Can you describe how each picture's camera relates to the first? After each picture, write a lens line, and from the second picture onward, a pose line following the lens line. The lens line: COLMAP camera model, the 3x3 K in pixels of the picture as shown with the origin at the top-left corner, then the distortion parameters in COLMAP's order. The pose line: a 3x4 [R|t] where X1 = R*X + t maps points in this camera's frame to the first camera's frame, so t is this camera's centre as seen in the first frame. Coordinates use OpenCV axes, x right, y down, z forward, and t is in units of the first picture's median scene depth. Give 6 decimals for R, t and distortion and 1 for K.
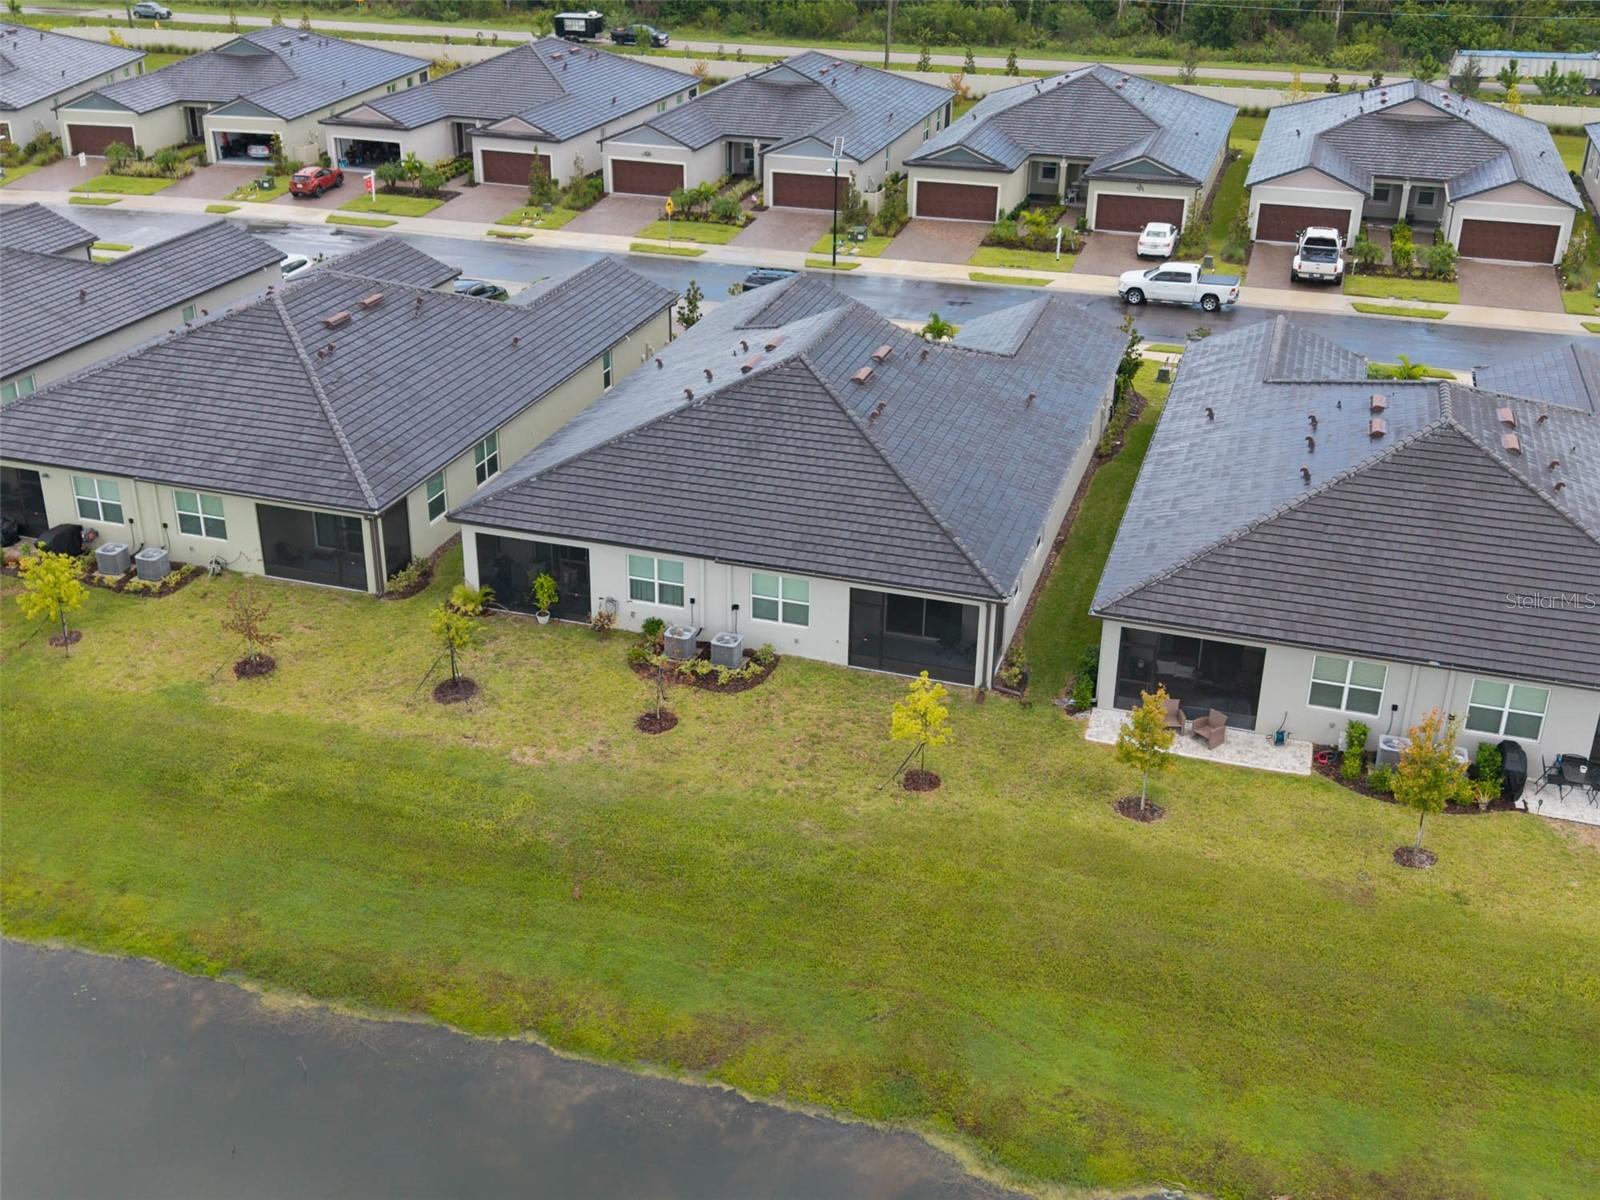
lens RADIAL K [[1628.2, 0, 800.0], [0, 1628.2, 600.0], [0, 0, 1]] dist [0.066402, -0.112542]
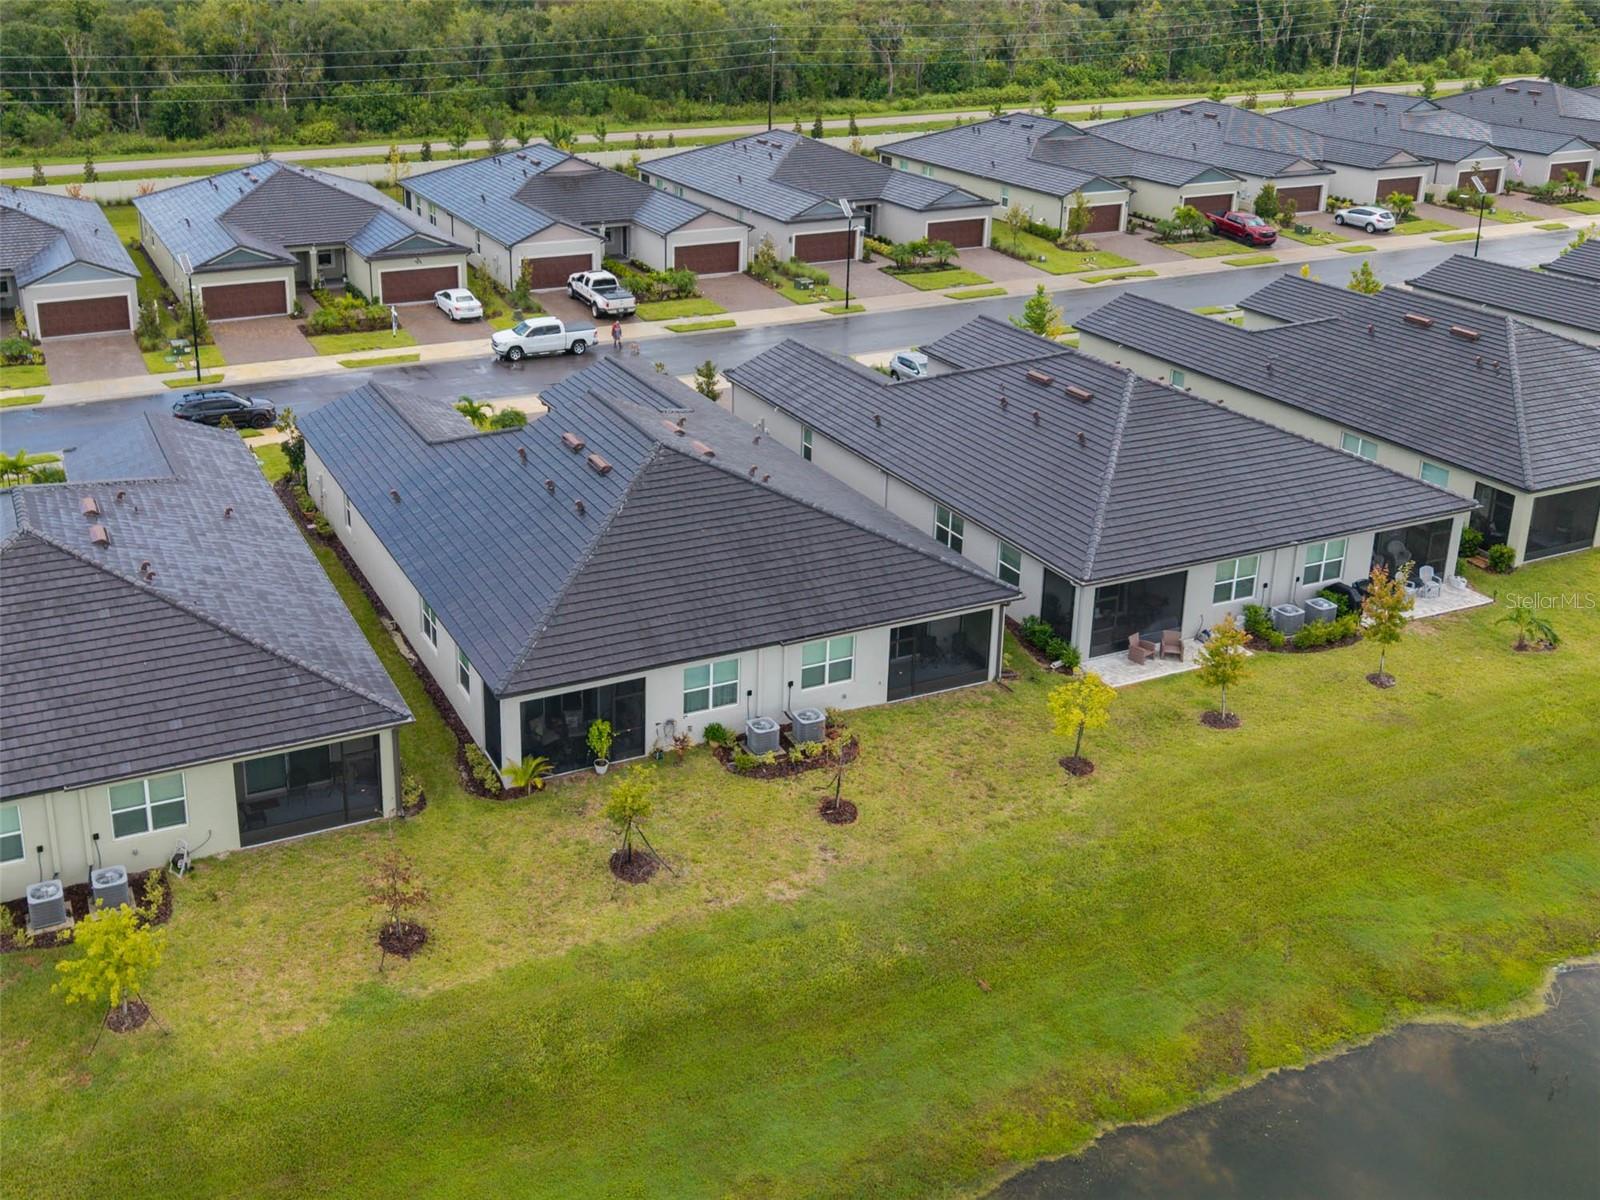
lens RADIAL K [[1463.5, 0, 629.0], [0, 1463.5, 627.0], [0, 0, 1]] dist [0.042103, -0.013924]
pose [[0.757355, -0.292144, 0.584007, -0.577031], [0.294947, 0.950956, 0.093212, -0.130319], [-0.582597, 0.101656, 0.806379, 0.300470]]
